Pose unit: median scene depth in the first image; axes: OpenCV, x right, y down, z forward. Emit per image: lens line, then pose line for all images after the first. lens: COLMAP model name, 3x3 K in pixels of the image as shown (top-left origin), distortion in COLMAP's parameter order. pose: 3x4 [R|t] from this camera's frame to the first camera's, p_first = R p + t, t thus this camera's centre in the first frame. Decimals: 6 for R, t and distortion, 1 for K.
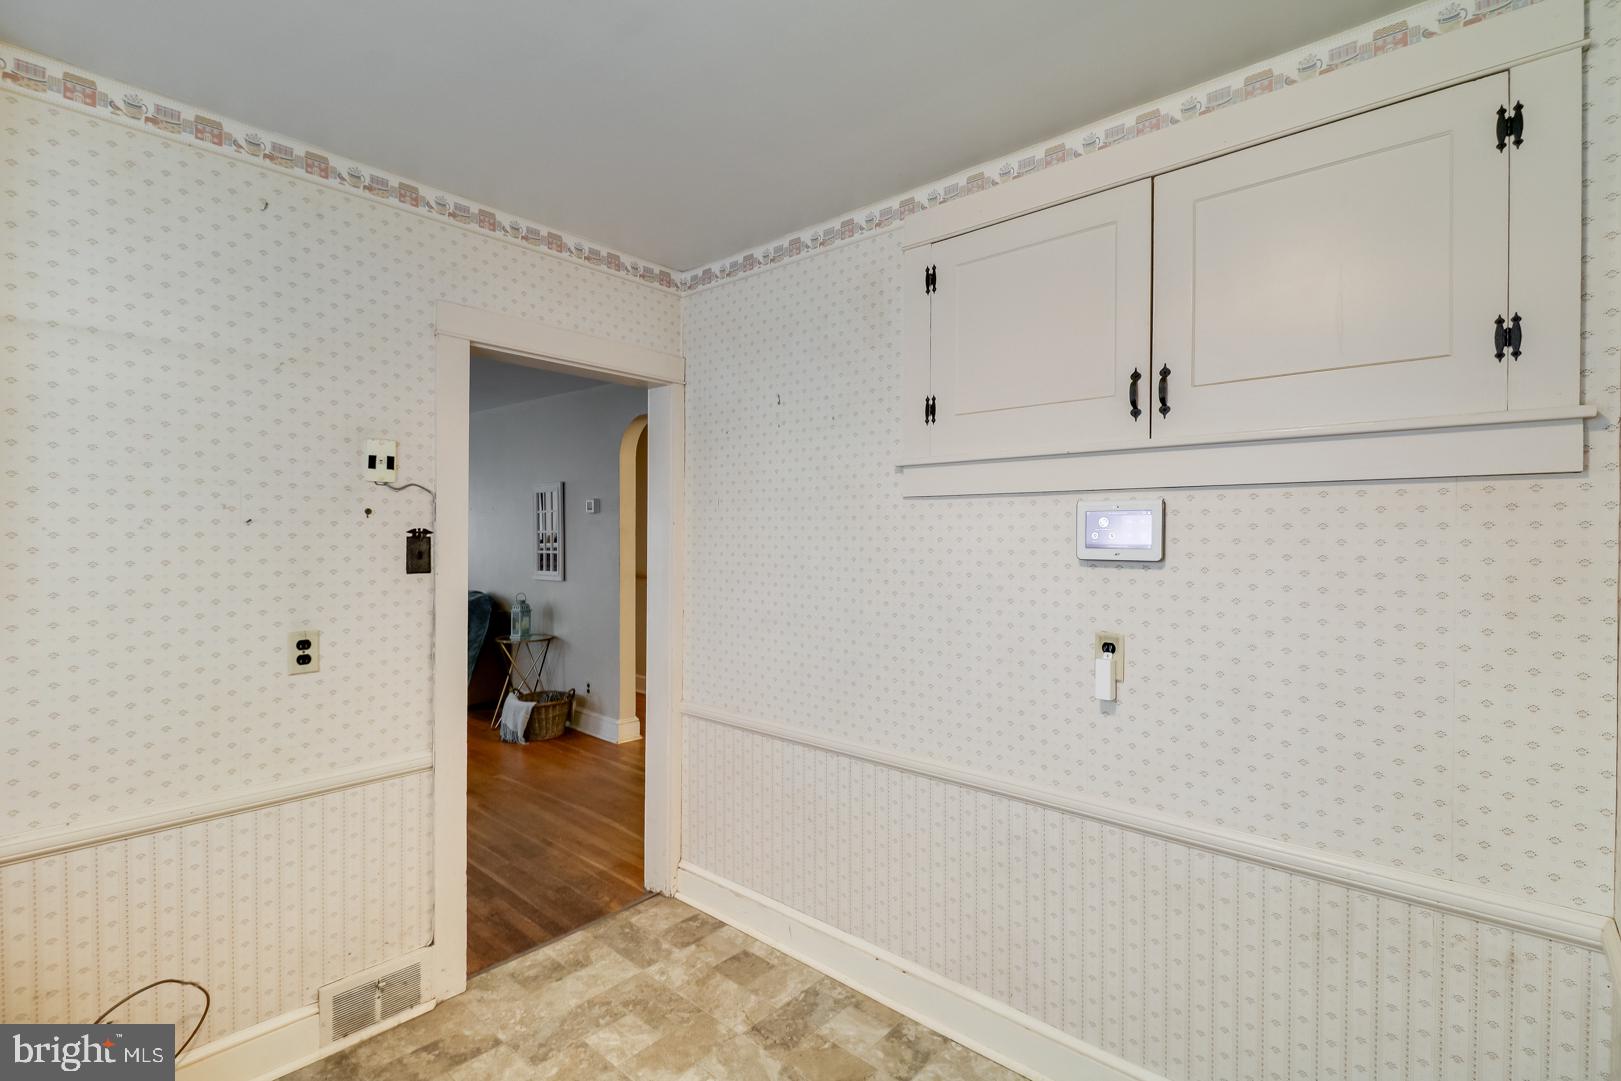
lens RADIAL K [[750.1, 0, 805.9], [0, 750.1, 535.6], [0, 0, 1]] dist [0.017598, -0.011867]
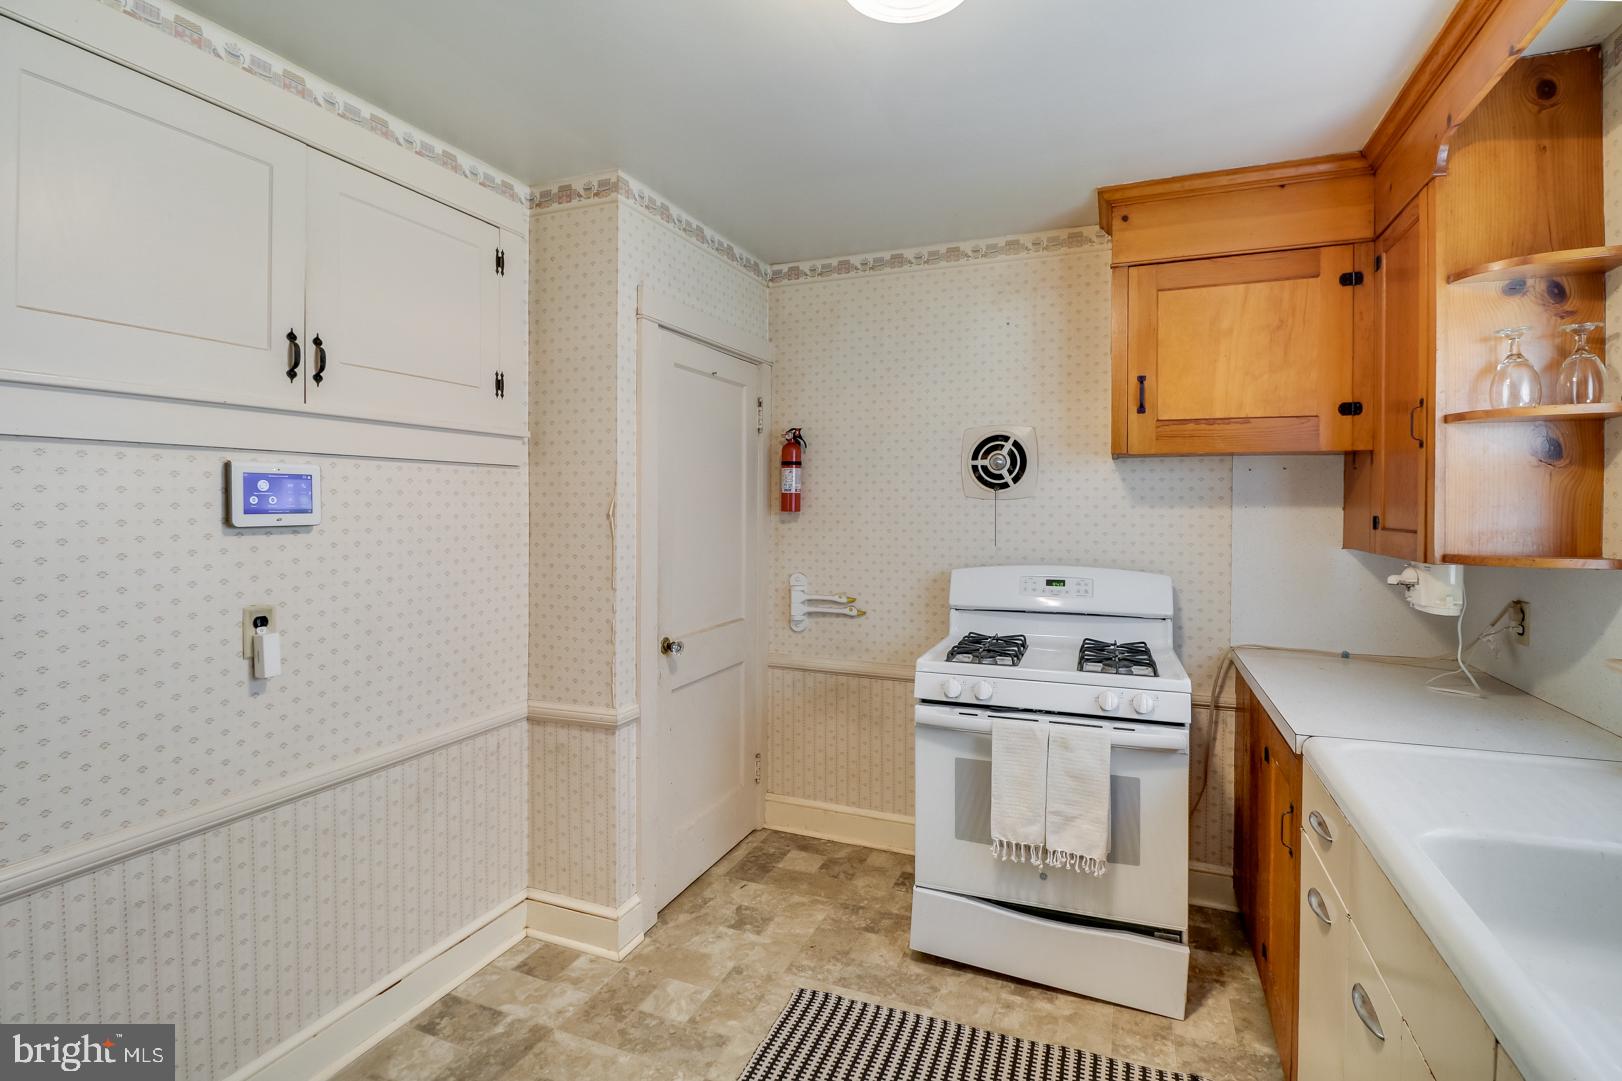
lens RADIAL K [[748.8, 0, 839.1], [0, 748.8, 506.3], [0, 0, 1]] dist [0.046825, 0.000051]
pose [[-0.337591, -0.008784, 0.941252, -0.608242], [-0.002216, 0.999961, 0.008538, -0.001968], [-0.941290, 0.000797, -0.337597, 0.543041]]
